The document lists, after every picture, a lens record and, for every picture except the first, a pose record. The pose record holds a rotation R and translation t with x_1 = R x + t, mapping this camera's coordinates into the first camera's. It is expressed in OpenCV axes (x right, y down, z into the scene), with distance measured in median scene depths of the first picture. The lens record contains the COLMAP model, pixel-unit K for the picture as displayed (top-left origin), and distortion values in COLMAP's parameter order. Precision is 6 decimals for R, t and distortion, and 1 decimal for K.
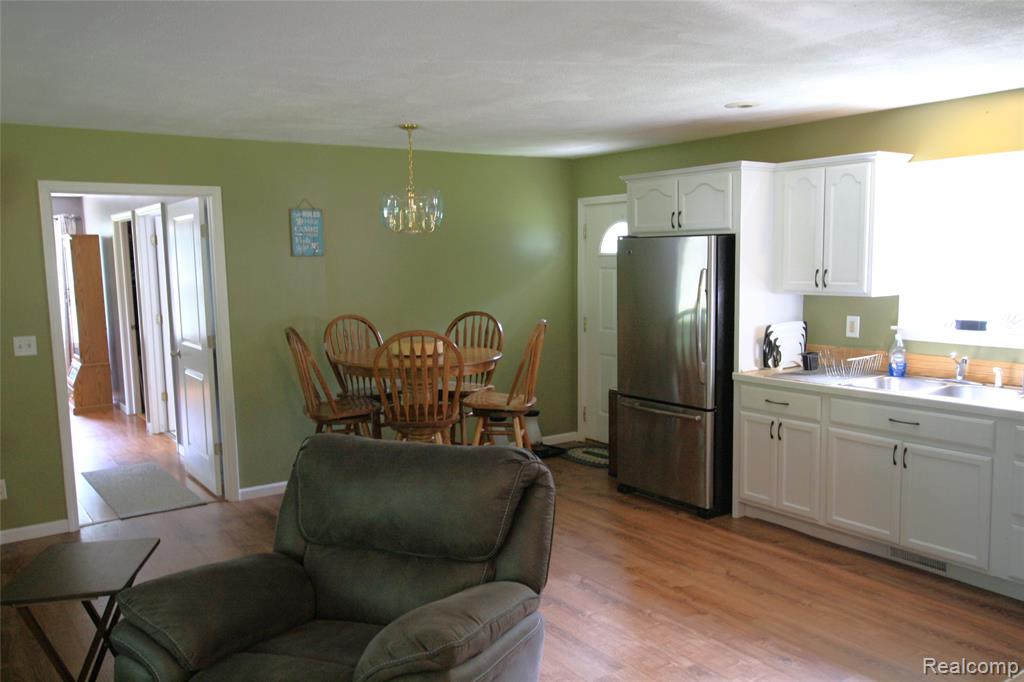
lens RADIAL K [[840.1, 0, 515.3], [0, 840.1, 365.0], [0, 0, 1]] dist [0.070246, -0.006292]
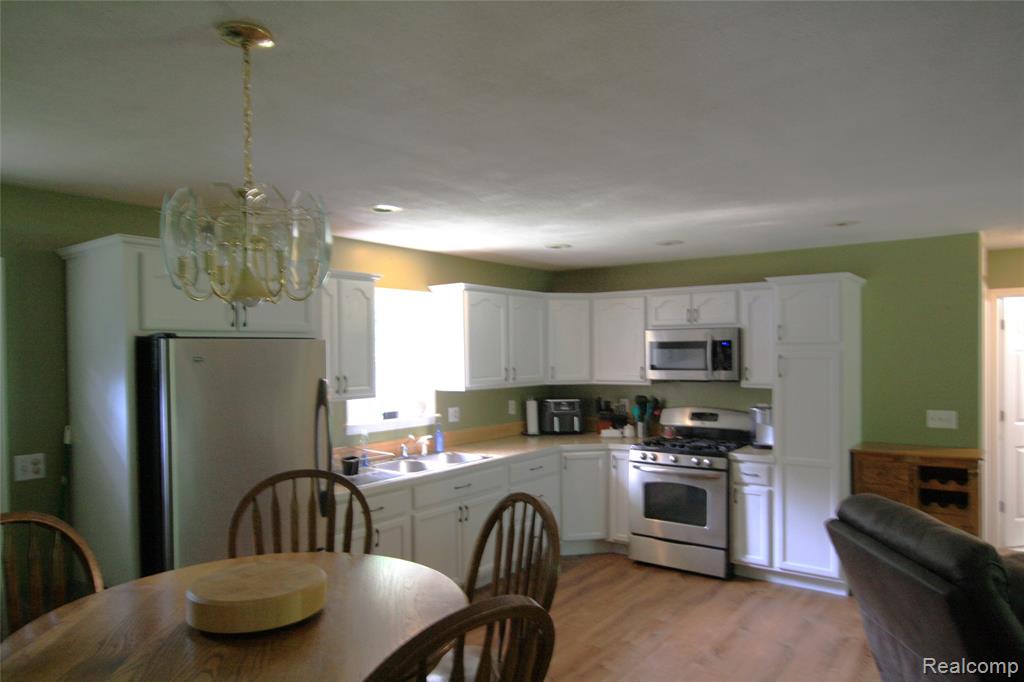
lens RADIAL K [[676.0, 0, 518.4], [0, 676.0, 363.7], [0, 0, 1]] dist [-0.001146, 0.001501]
pose [[-0.308572, 0.005267, 0.951186, -0.530570], [0.140569, 0.989258, 0.040124, -0.141206], [-0.940757, 0.146088, -0.305997, 1.137180]]
